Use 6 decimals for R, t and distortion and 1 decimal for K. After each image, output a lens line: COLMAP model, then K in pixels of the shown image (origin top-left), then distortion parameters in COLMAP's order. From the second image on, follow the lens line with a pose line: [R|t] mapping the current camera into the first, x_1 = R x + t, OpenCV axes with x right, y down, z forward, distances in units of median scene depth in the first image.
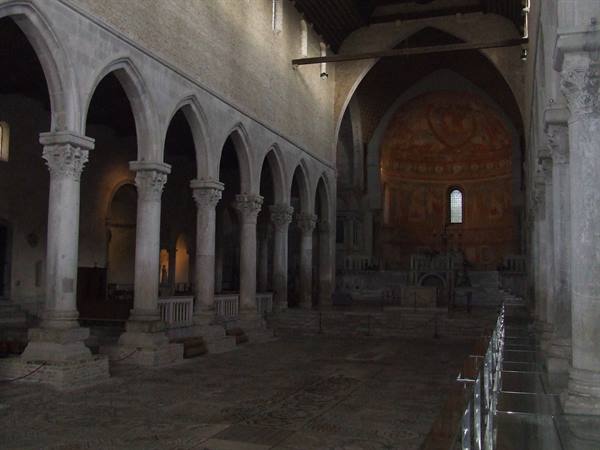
lens RADIAL K [[650.5, 0, 300.0], [0, 650.5, 225.0], [0, 0, 1]] dist [-0.085210, 0.025070]
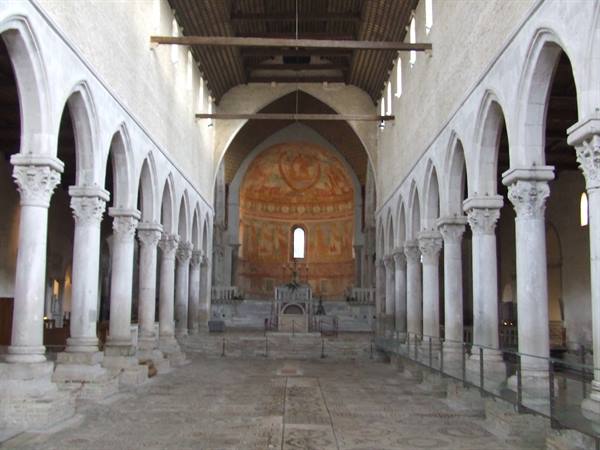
lens RADIAL K [[650.5, 0, 300.0], [0, 650.5, 225.0], [0, 0, 1]] dist [-0.085210, 0.025070]
pose [[0.950041, 0.038530, 0.309739, -0.146440], [-0.025696, 0.998638, -0.045408, -0.011777], [-0.311067, 0.035180, 0.949737, -0.100448]]
